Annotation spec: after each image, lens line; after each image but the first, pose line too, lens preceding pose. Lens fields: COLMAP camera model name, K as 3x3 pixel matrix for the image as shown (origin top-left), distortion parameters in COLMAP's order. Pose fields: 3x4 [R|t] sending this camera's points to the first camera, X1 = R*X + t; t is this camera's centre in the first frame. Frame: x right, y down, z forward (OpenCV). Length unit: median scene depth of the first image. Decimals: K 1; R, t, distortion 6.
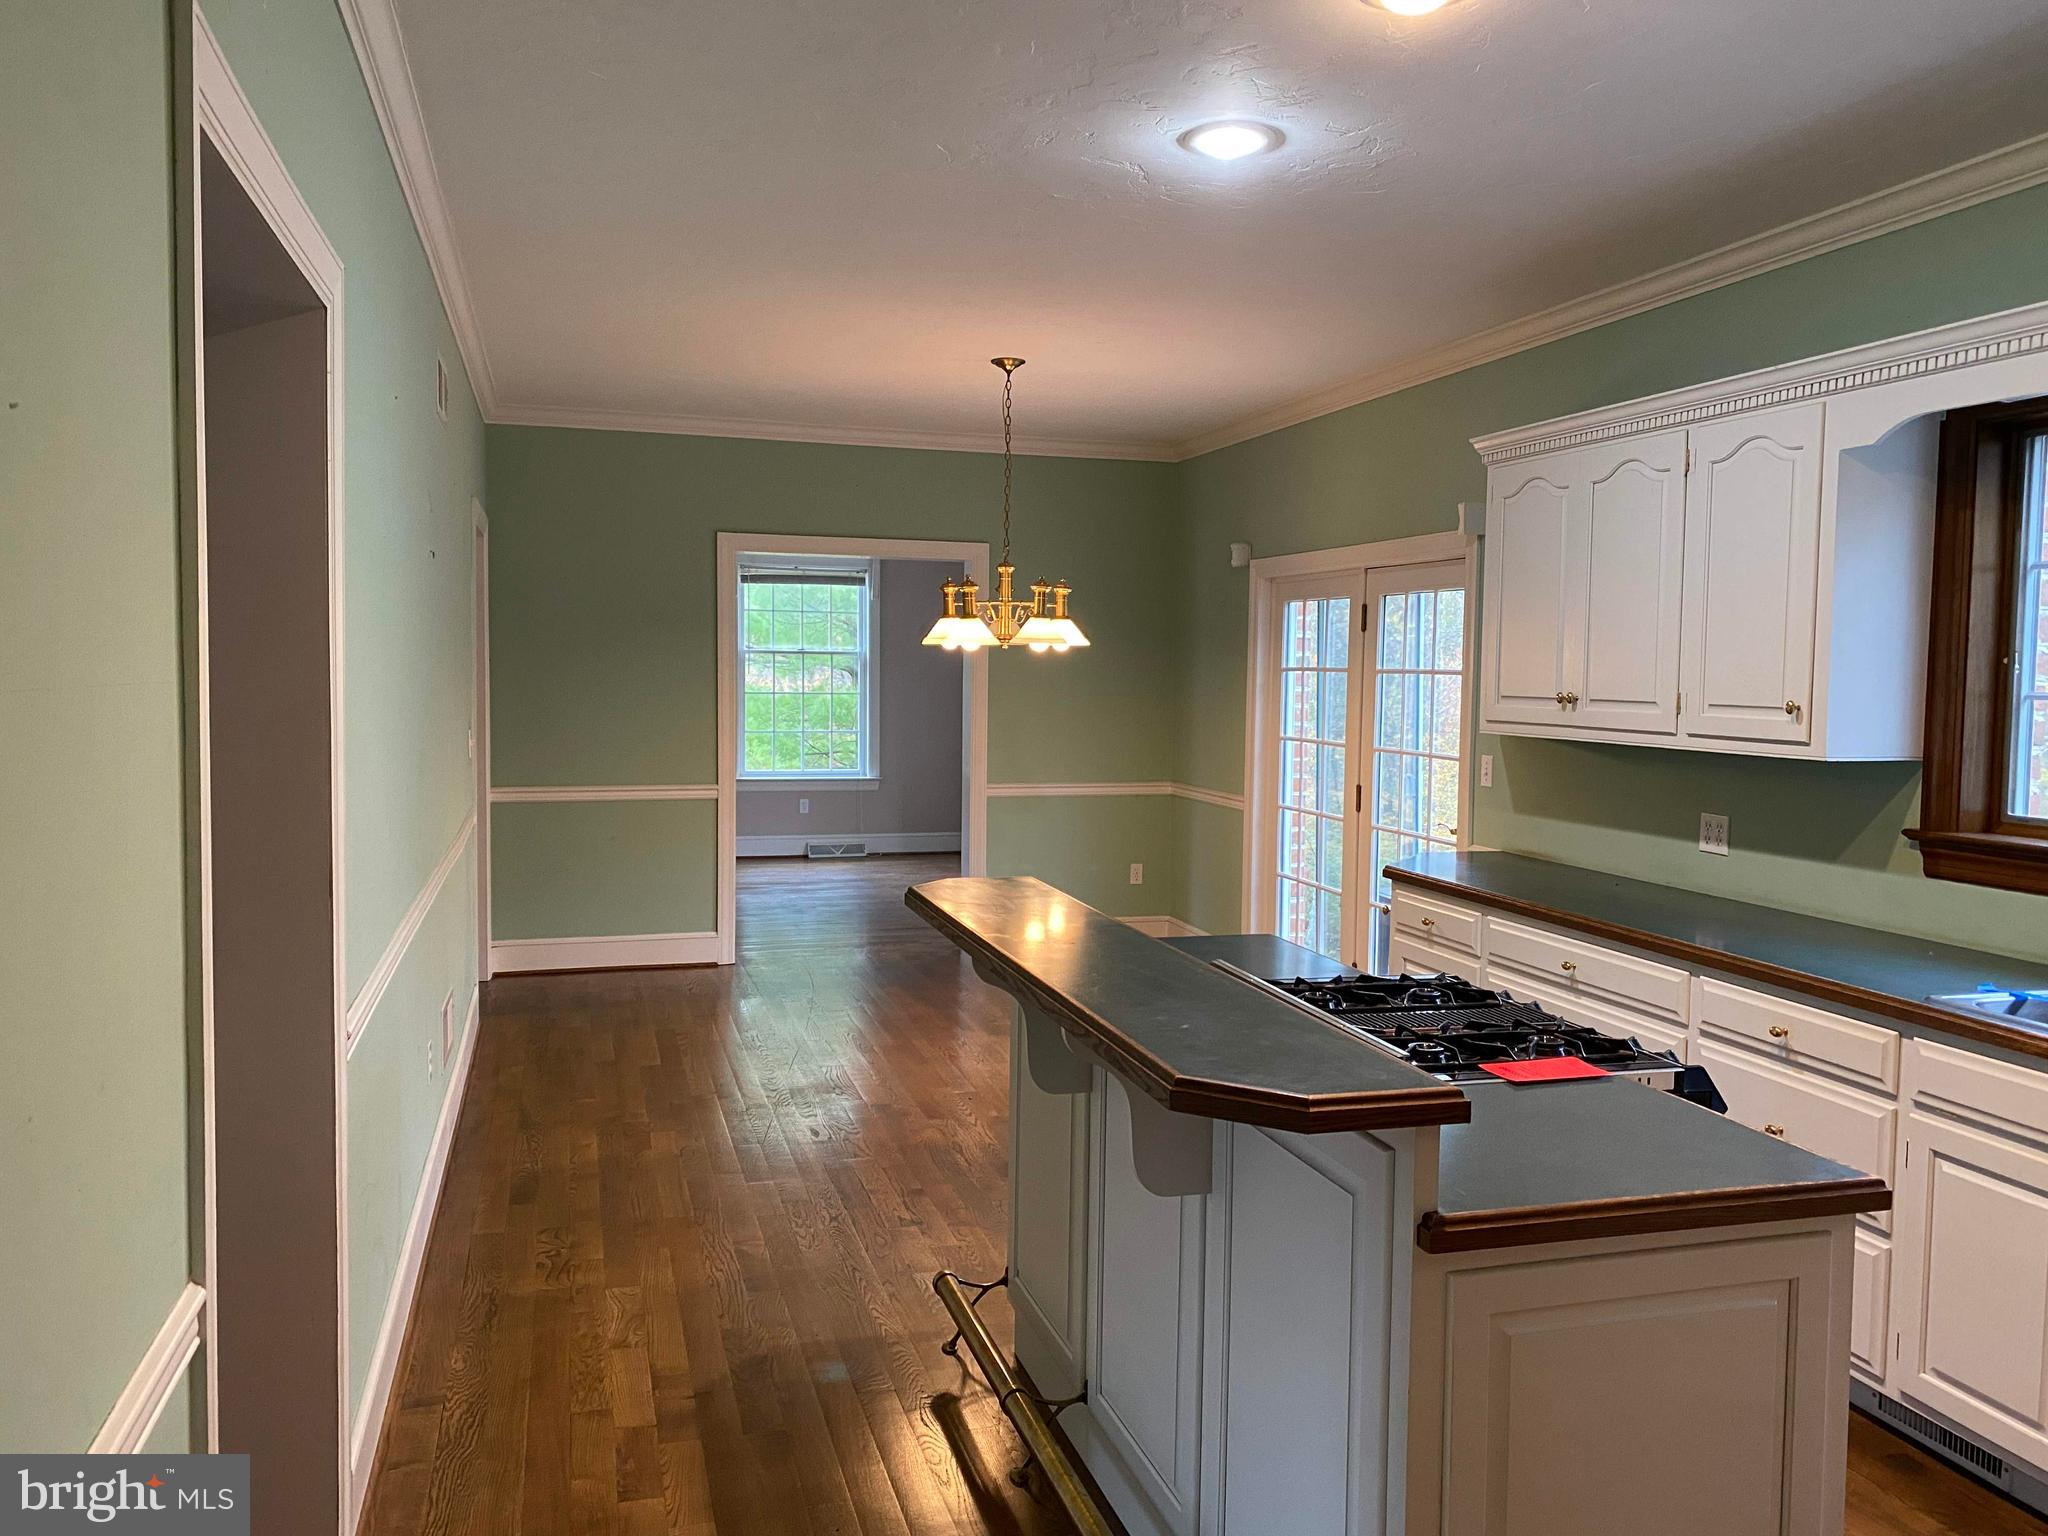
lens RADIAL K [[1566.5, 0, 1023.2], [0, 1566.5, 761.9], [0, 0, 1]] dist [0.049406, -0.040292]
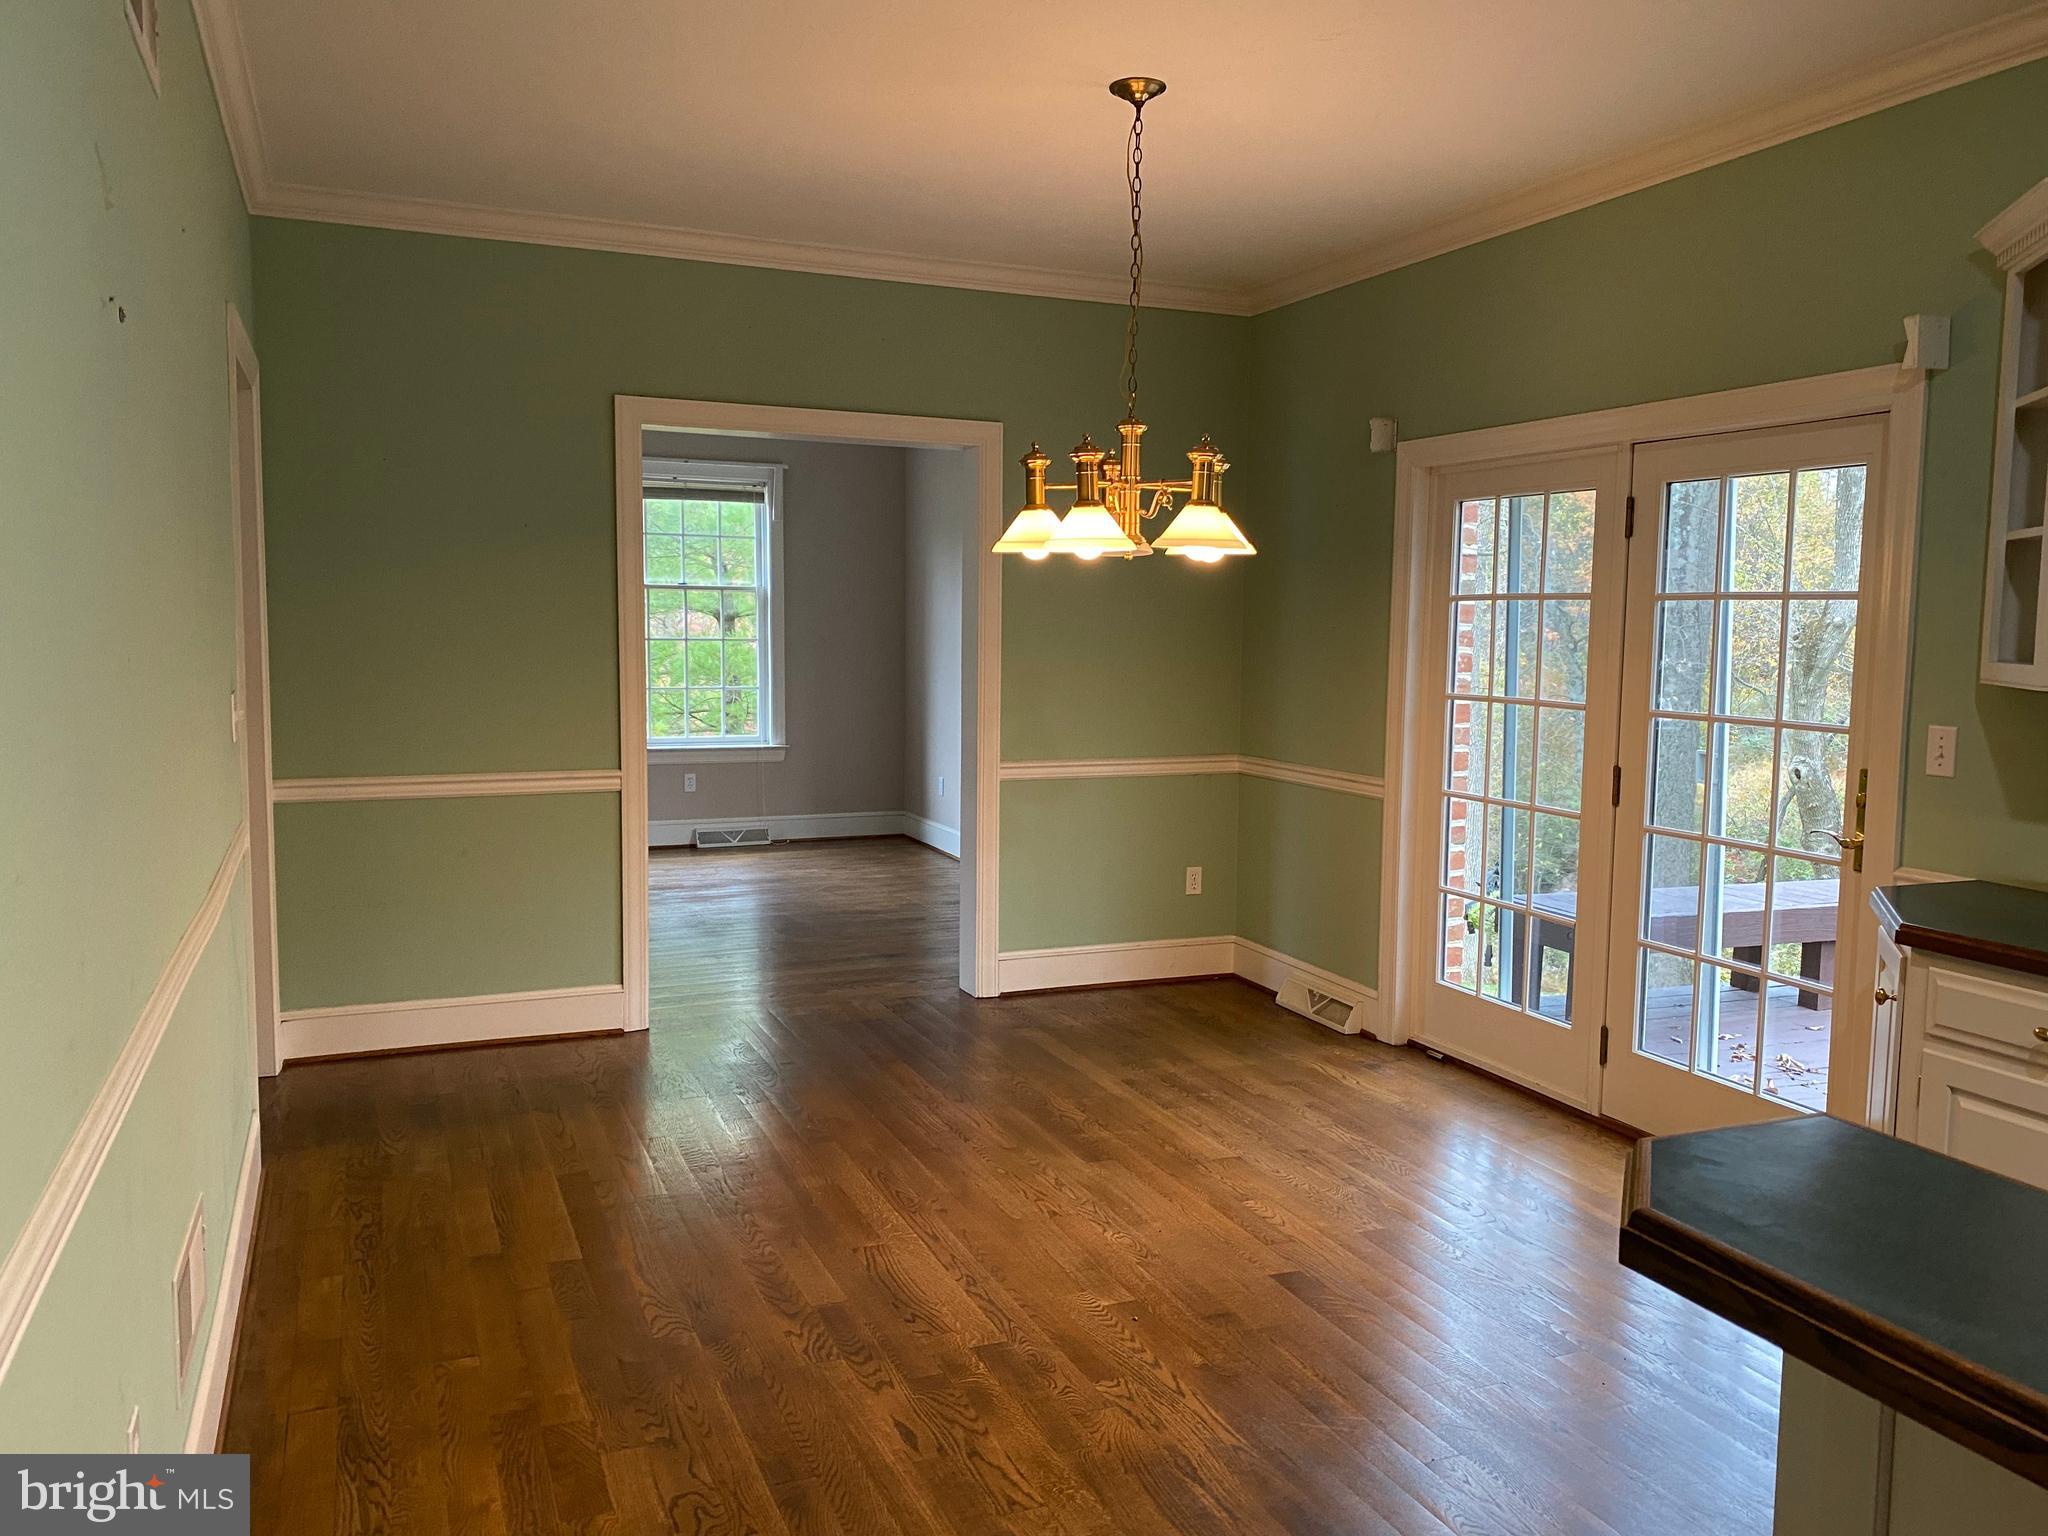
lens RADIAL K [[1557.8, 0, 1015.6], [0, 1557.8, 763.0], [0, 0, 1]] dist [0.009377, 0.001391]
pose [[0.993305, -0.013134, 0.114772, -0.107310], [0.009356, 0.999398, 0.033402, -0.010284], [-0.115141, -0.032104, 0.992830, 0.324705]]
